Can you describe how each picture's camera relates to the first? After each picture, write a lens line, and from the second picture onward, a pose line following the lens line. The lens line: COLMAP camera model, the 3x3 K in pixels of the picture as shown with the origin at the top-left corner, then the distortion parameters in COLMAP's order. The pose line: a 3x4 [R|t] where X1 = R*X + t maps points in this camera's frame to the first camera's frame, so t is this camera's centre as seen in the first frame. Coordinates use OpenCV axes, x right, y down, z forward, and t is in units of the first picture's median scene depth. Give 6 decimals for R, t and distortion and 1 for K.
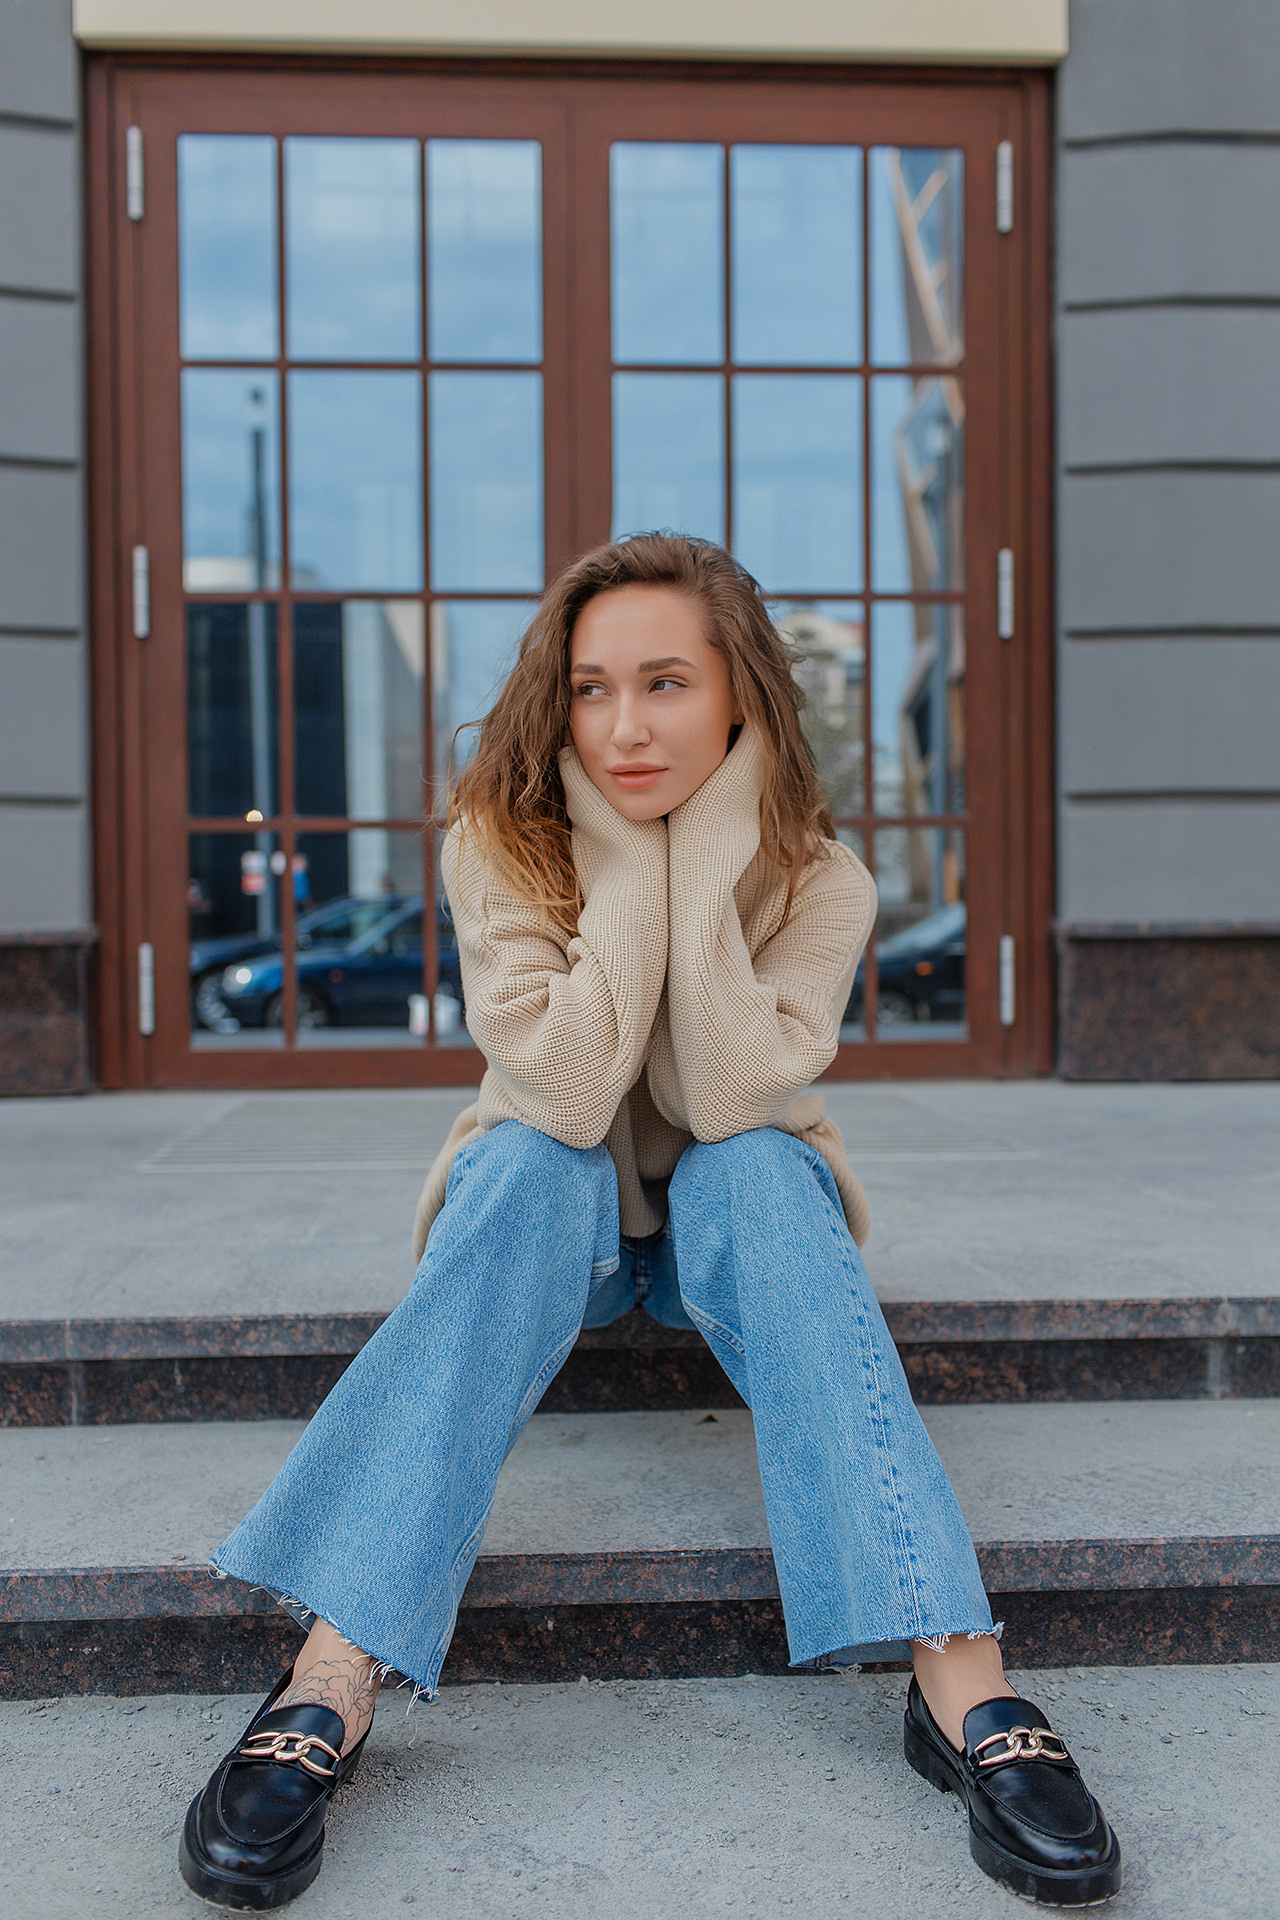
lens RADIAL K [[1847.2, 0, 640.0], [0, 1847.2, 960.0], [0, 0, 1]] dist [0.004966, 0.001779]
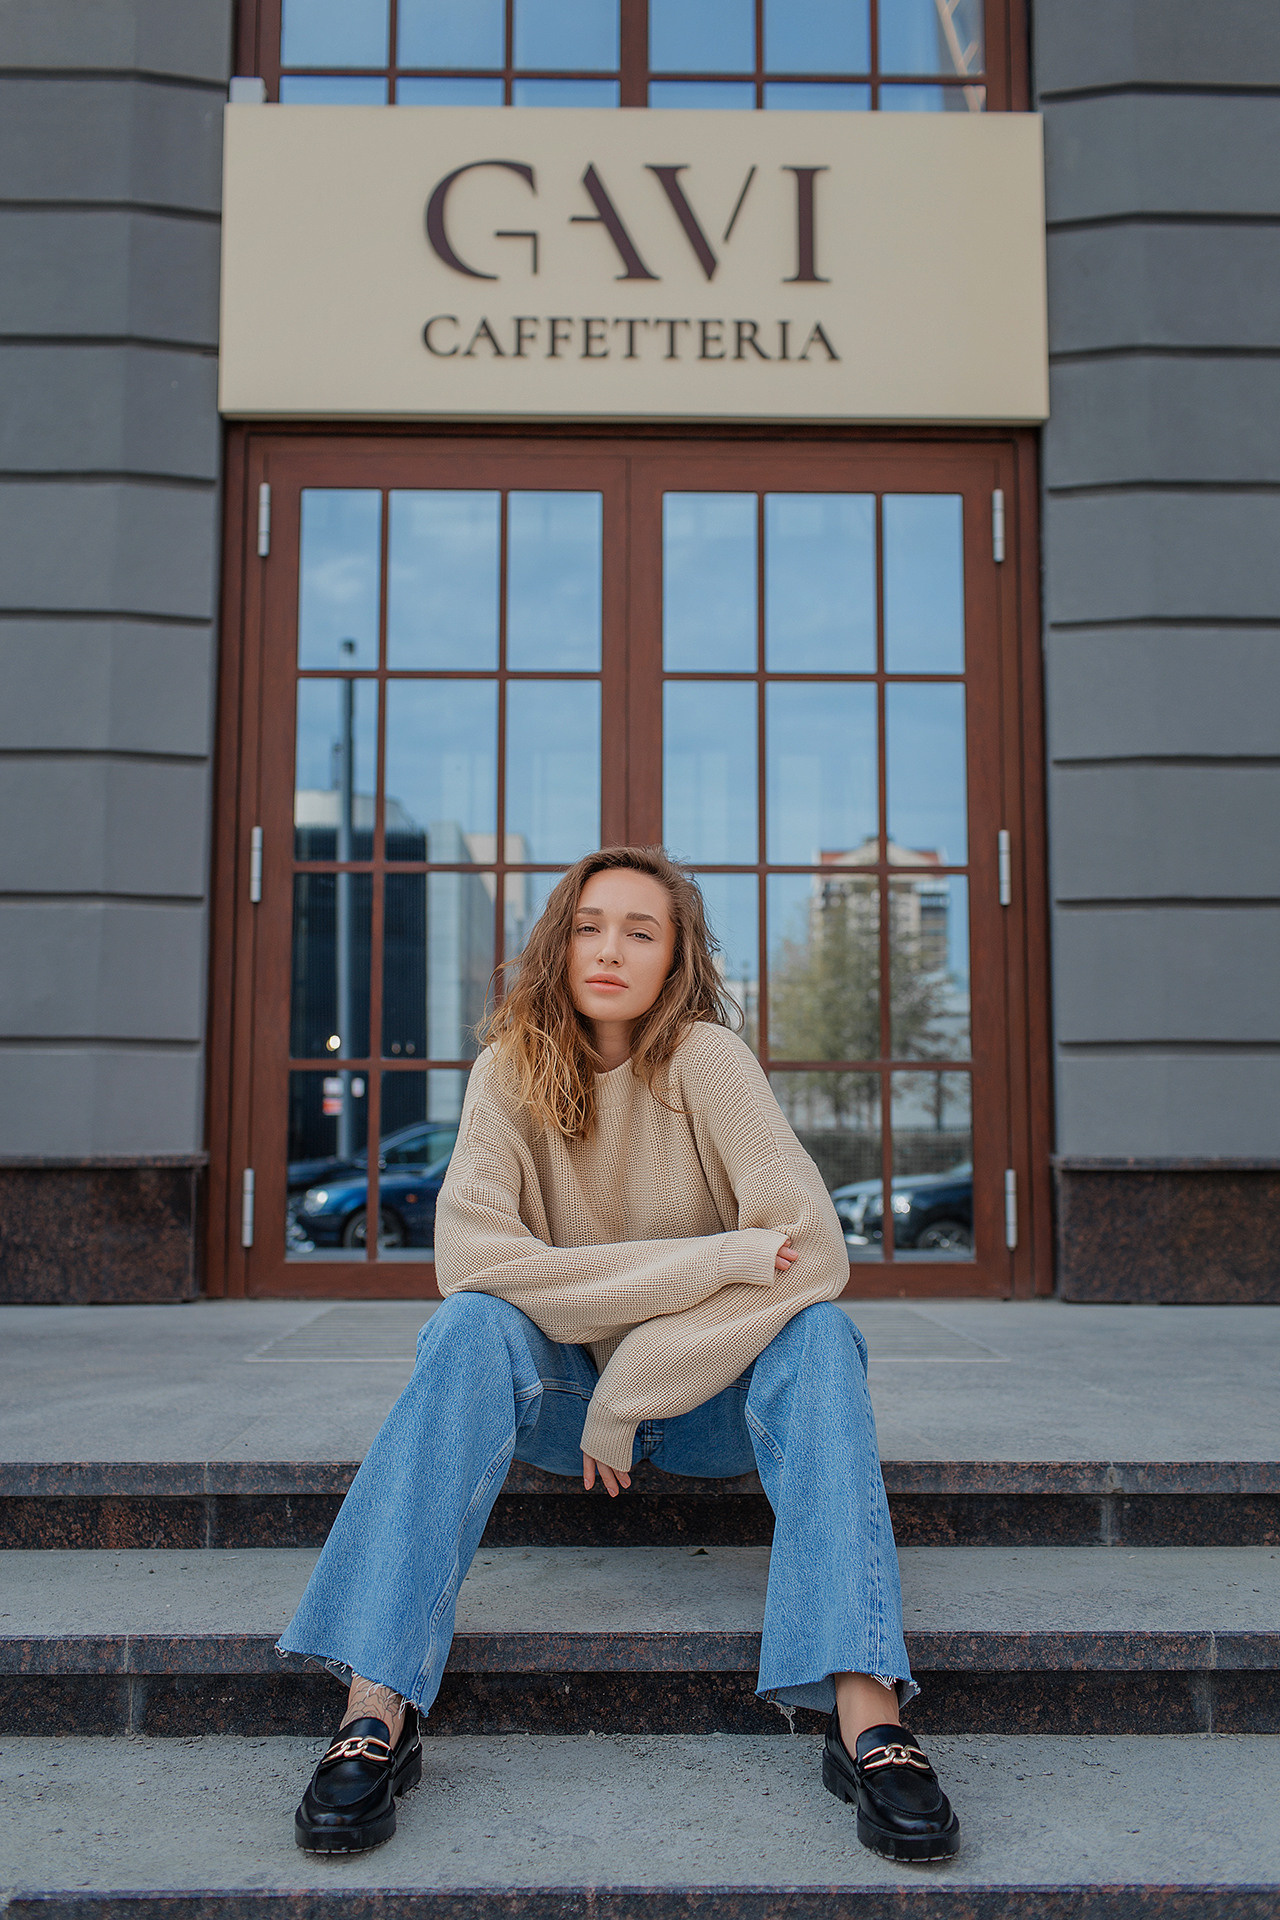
lens RADIAL K [[1847.2, 0, 640.0], [0, 1847.2, 960.0], [0, 0, 1]] dist [0.004966, 0.001779]
pose [[0.999144, 0.005684, -0.040978, 0.043872], [-0.010594, 0.992642, -0.120622, -0.002324], [0.039991, 0.120953, 0.991852, -0.303549]]
